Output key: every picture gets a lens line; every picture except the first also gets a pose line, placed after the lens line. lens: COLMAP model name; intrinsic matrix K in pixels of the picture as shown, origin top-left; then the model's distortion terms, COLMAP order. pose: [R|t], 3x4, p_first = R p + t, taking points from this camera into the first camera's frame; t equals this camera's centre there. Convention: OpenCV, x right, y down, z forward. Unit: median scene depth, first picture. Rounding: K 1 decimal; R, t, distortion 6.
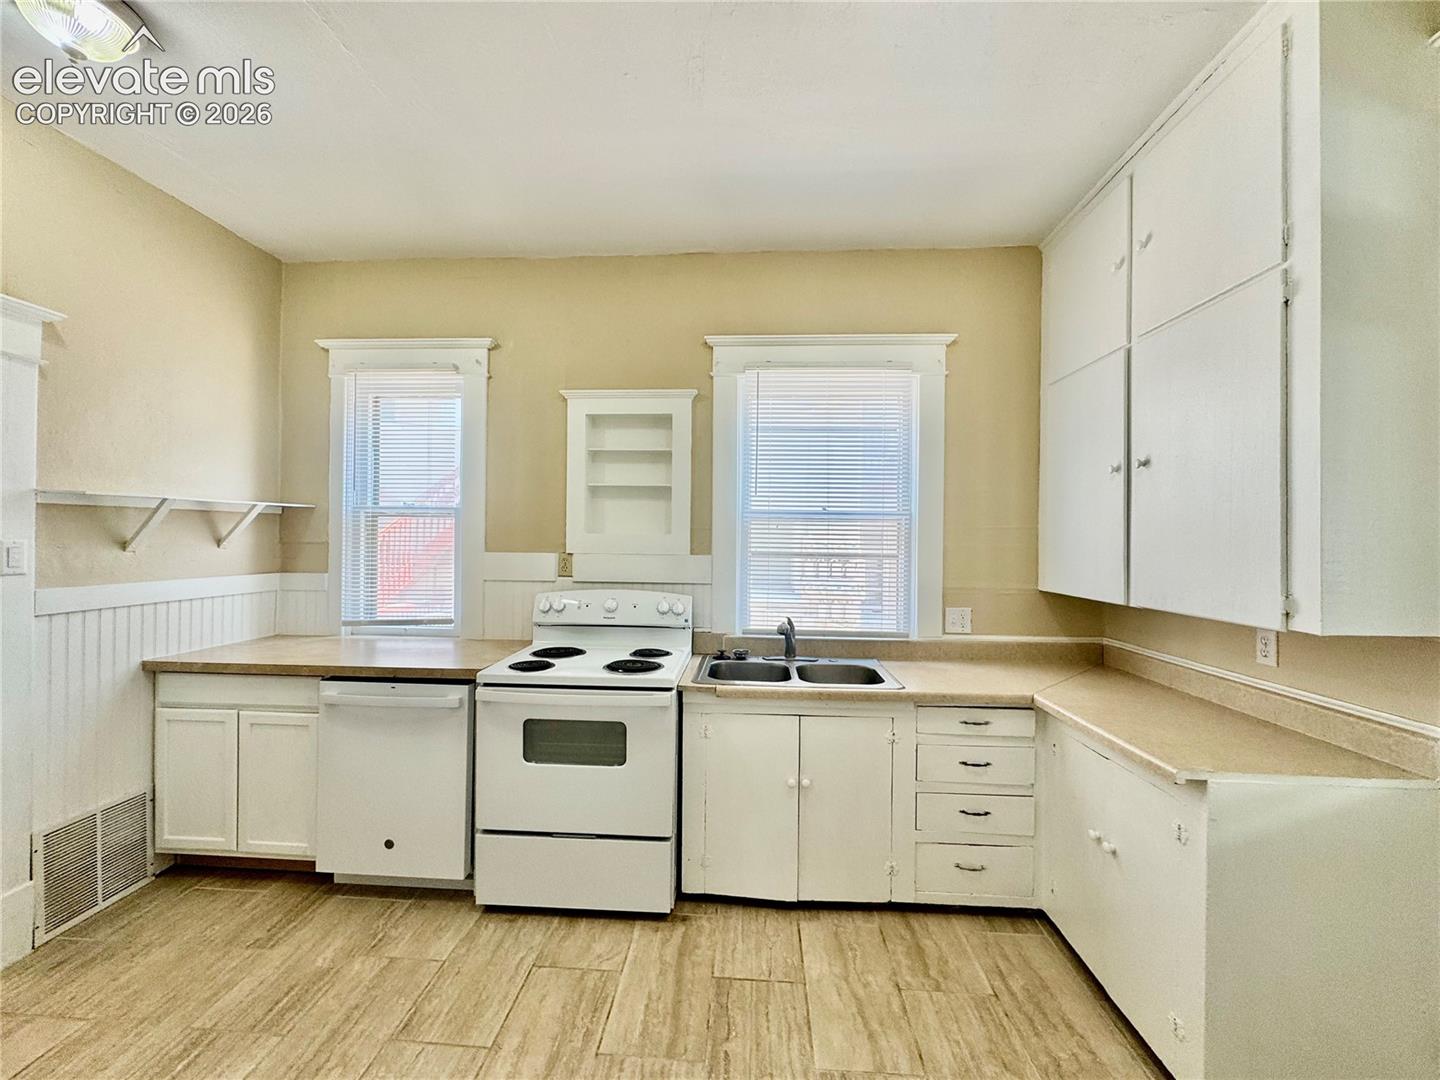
lens RADIAL K [[575.2, 0, 717.4], [0, 575.2, 537.1], [0, 0, 1]] dist [-0.000430, -0.000023]
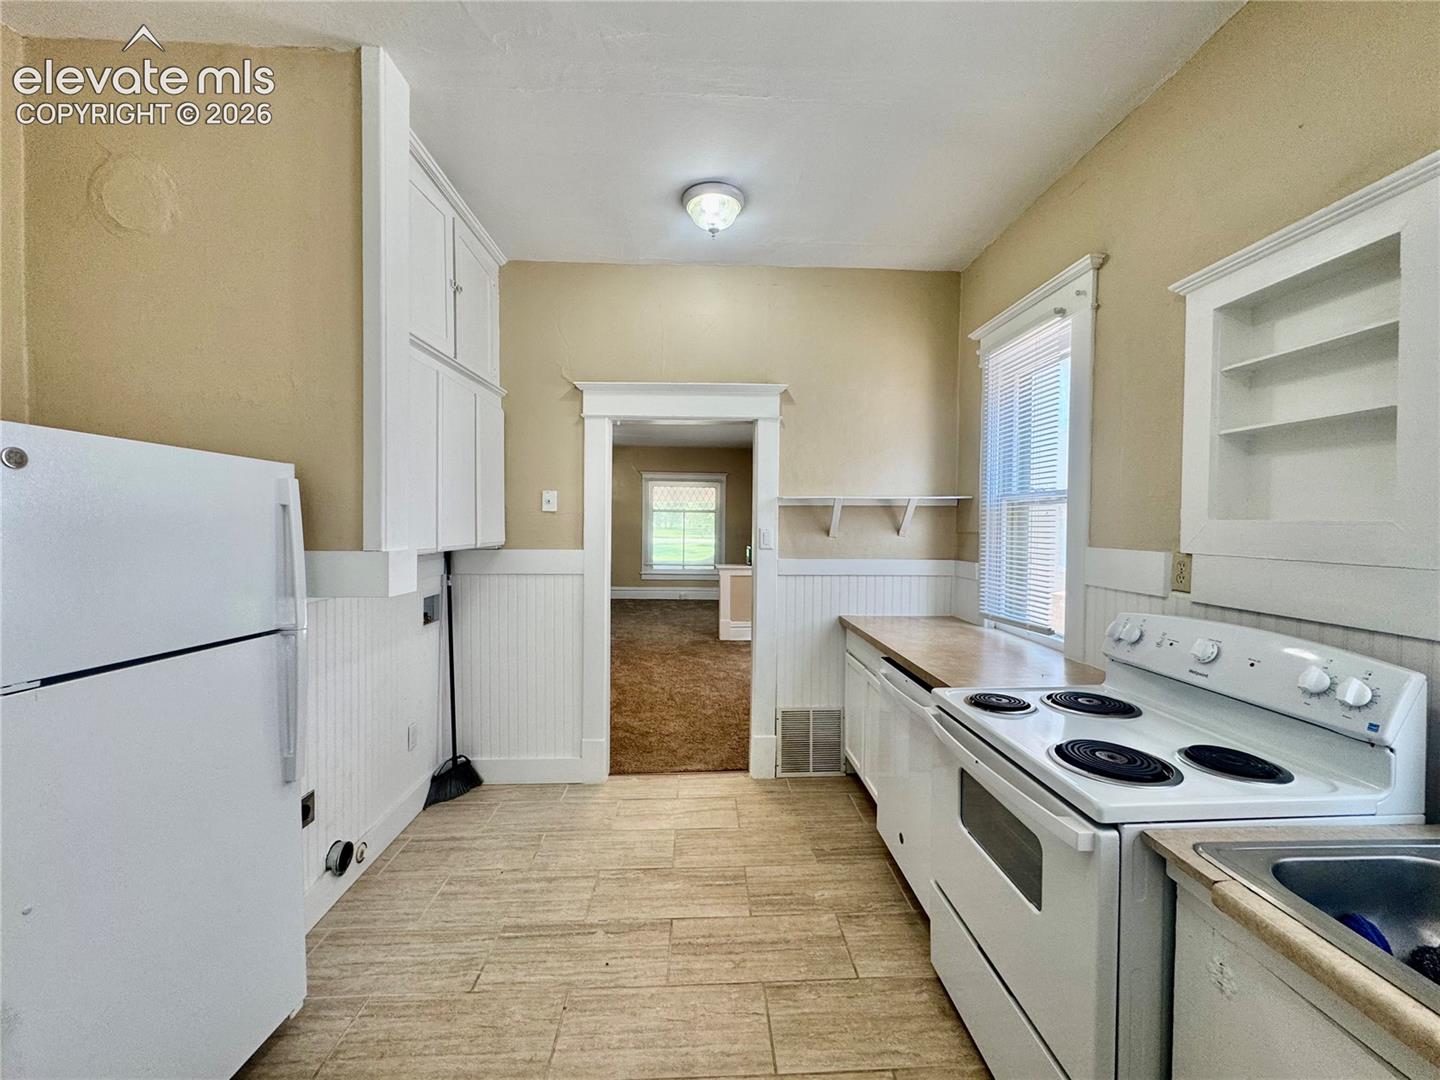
lens RADIAL K [[575.2, 0, 722.0], [0, 575.2, 537.5], [0, 0, 1]] dist [-0.000430, -0.000023]
pose [[0.107513, 0.015354, -0.994085, 0.371281], [-0.005040, 0.999876, 0.014899, 0.007008], [0.994191, 0.003408, 0.107577, 0.597098]]
